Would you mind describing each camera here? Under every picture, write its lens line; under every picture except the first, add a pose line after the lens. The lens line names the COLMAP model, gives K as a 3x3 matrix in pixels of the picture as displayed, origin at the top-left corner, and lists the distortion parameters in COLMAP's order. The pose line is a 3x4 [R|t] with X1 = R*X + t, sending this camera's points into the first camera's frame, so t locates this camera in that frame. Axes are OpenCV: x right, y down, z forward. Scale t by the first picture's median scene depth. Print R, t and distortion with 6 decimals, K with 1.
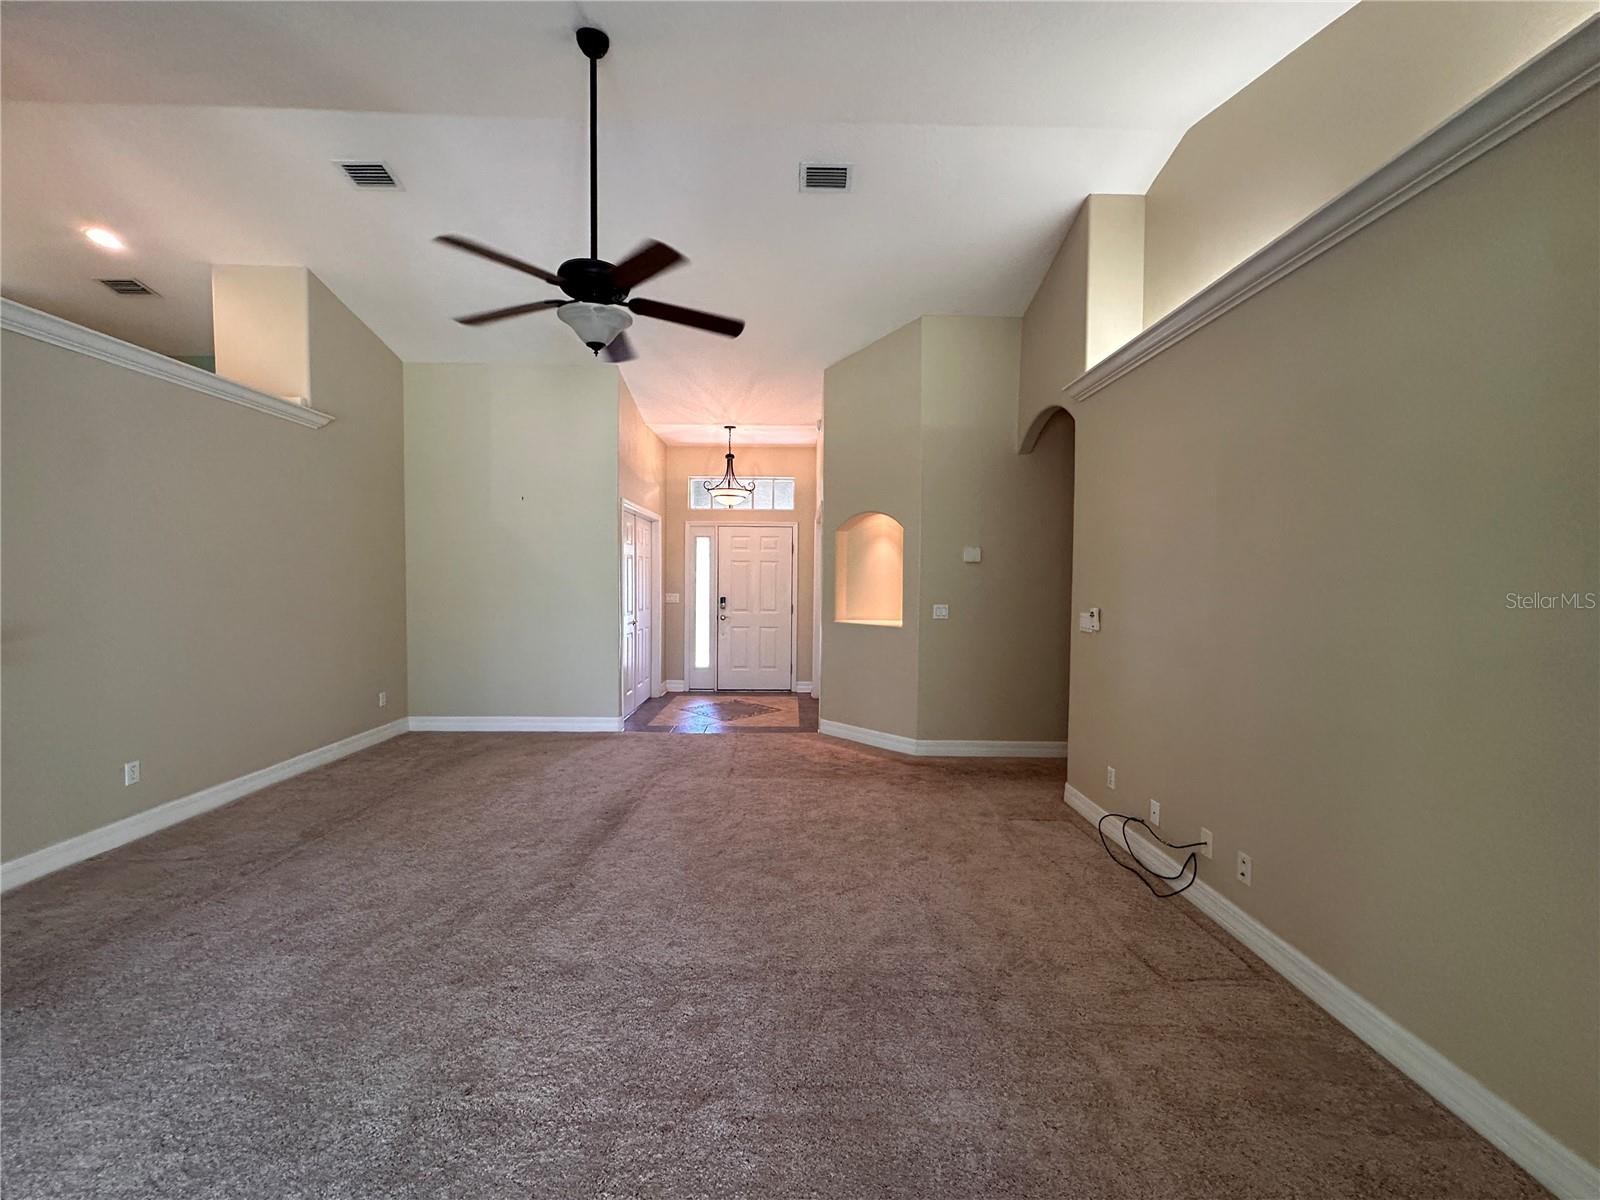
lens RADIAL K [[639.2, 0, 800.0], [0, 639.2, 600.0], [0, 0, 1]] dist [0.014472, -0.004084]
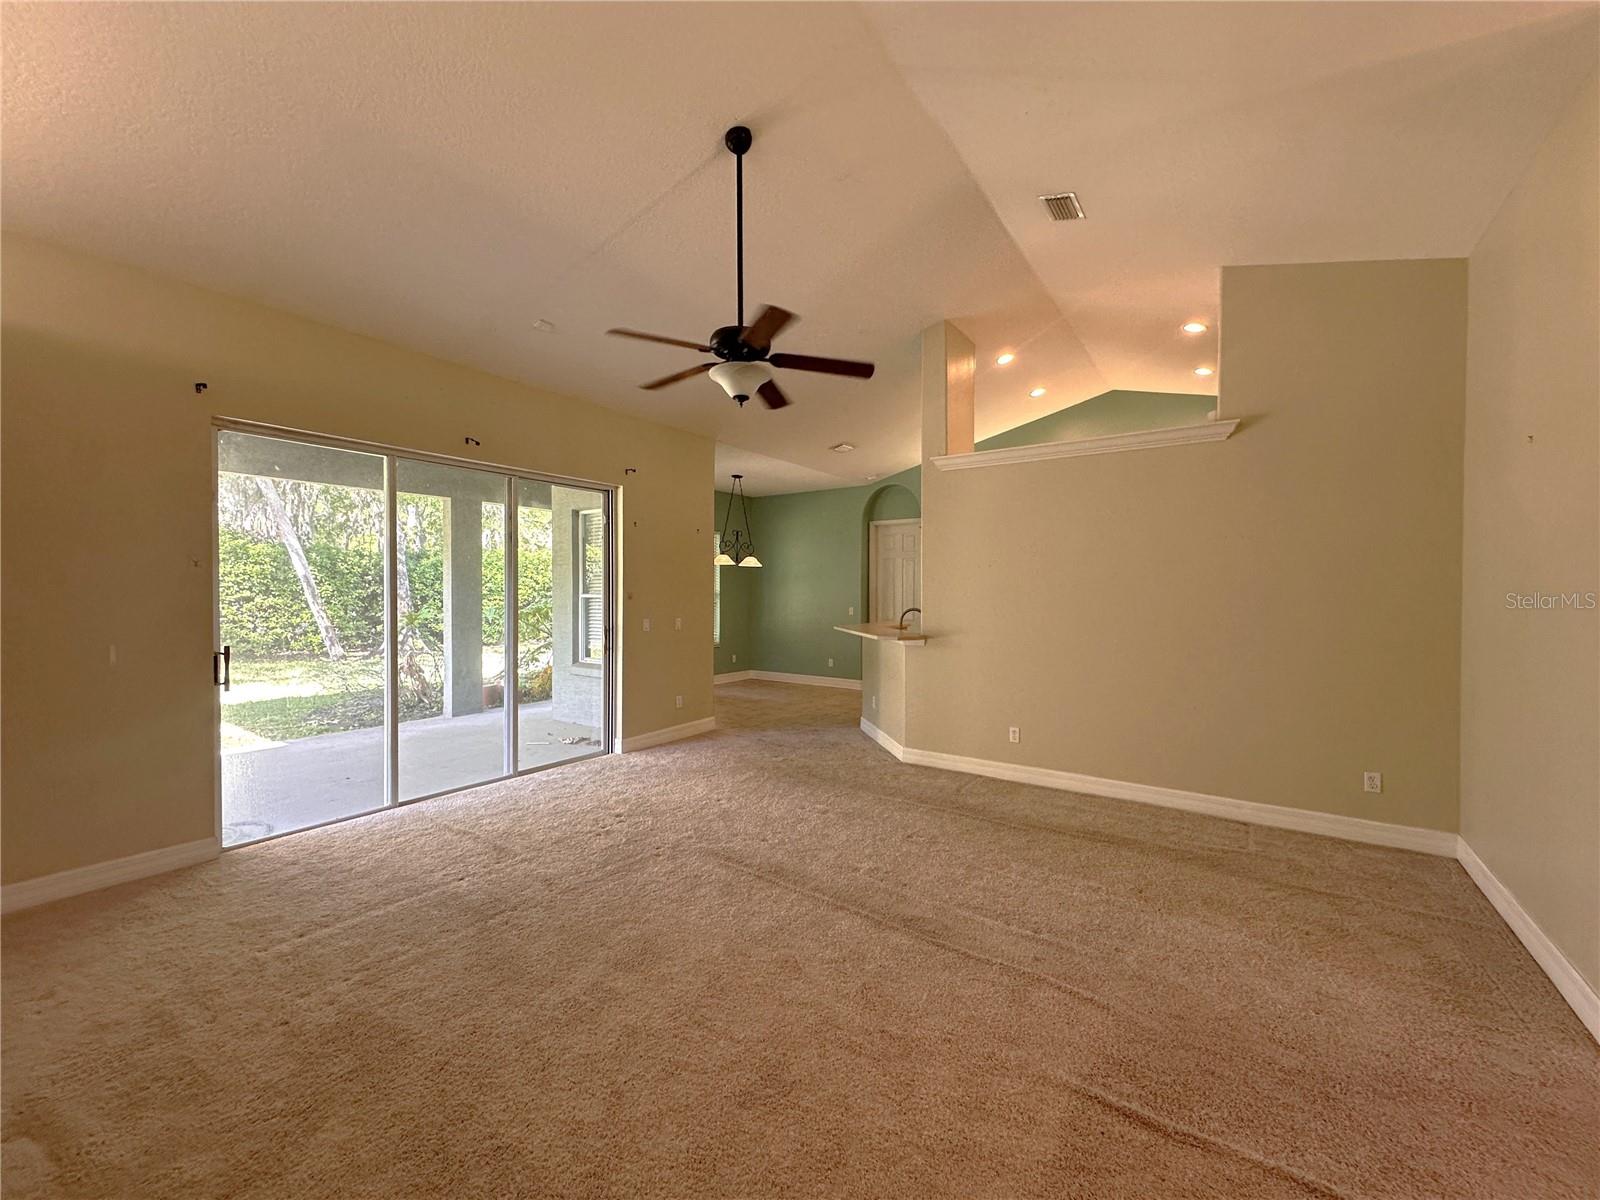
lens RADIAL K [[639.2, 0, 800.0], [0, 639.2, 600.0], [0, 0, 1]] dist [0.014472, -0.004084]
pose [[-0.593981, -0.004114, -0.804469, 0.286958], [-0.036537, 0.999093, 0.021868, -0.035550], [0.803649, 0.042382, -0.593592, 0.974579]]
